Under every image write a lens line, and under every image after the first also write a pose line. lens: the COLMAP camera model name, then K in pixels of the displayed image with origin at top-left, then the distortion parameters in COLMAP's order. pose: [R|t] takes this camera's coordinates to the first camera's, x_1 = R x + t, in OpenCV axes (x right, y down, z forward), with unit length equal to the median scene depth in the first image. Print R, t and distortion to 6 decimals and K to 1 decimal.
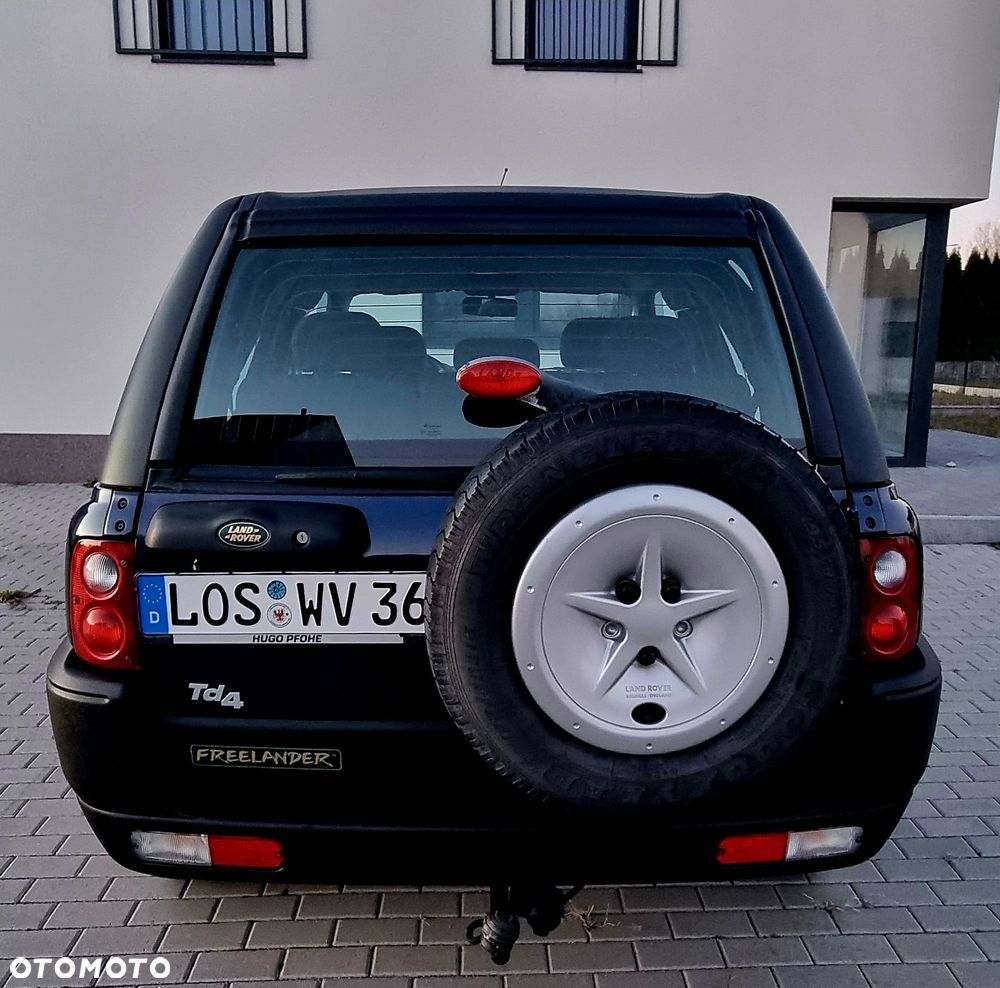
lens RADIAL K [[926.4, 0, 493.7], [0, 926.4, 485.4], [0, 0, 1]] dist [-0.005171, 0.000000]
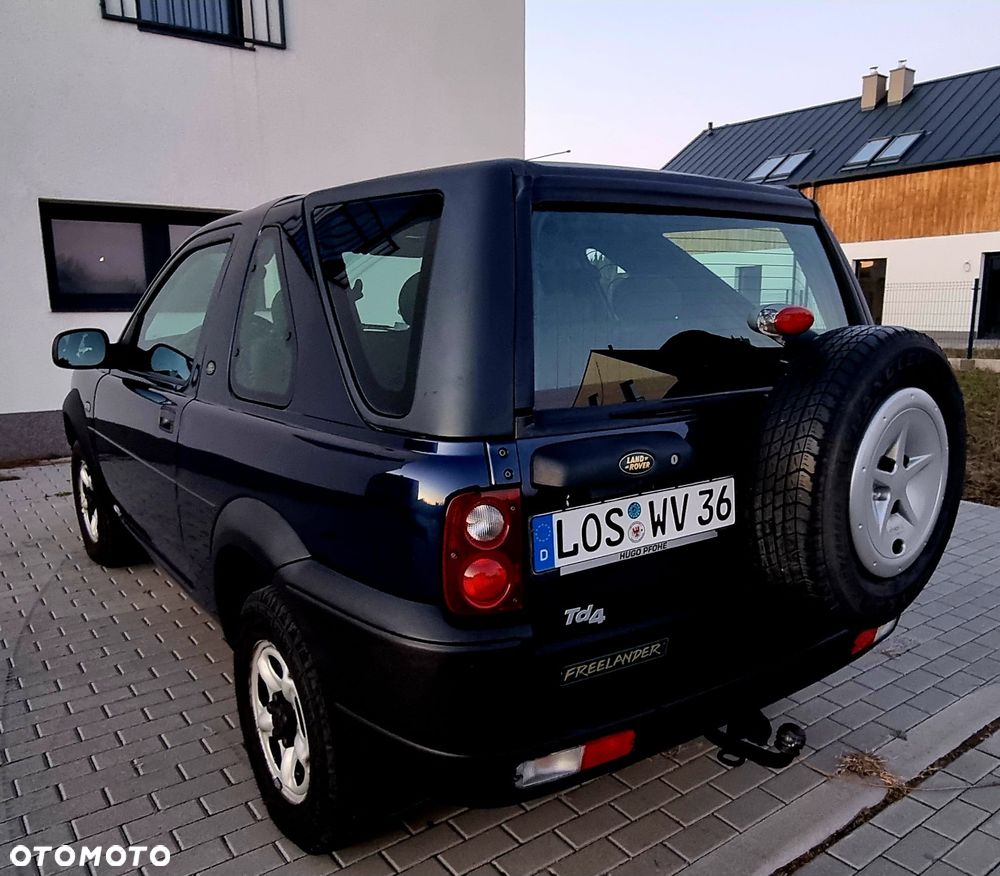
lens RADIAL K [[855.9, 0, 497.2], [0, 855.9, 439.2], [0, 0, 1]] dist [0.003641, -0.003125]
pose [[0.818316, -0.107668, 0.564594, -0.965761], [0.107296, 0.993646, 0.033975, -0.029911], [-0.564665, 0.032776, 0.824669, 0.212919]]
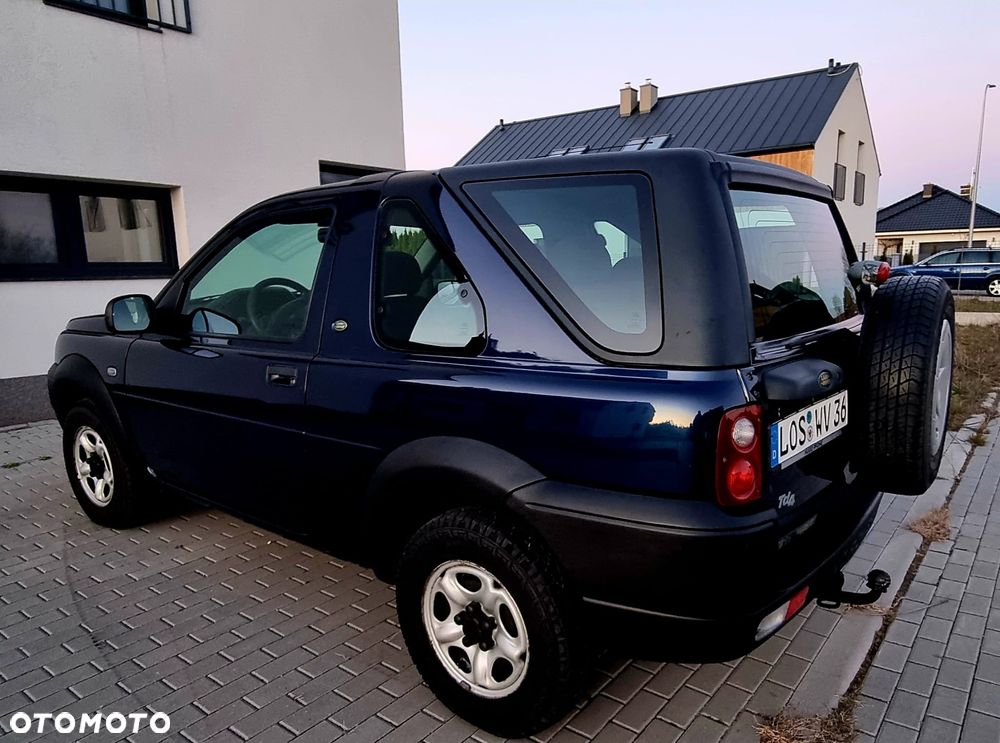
lens RADIAL K [[741.5, 0, 517.8], [0, 741.5, 375.1], [0, 0, 1]] dist [0.002105, 0.004920]
pose [[0.613949, -0.135544, 0.777621, -1.465729], [0.148957, 0.987341, 0.054495, -0.093521], [-0.775163, 0.082375, 0.626367, 0.600195]]
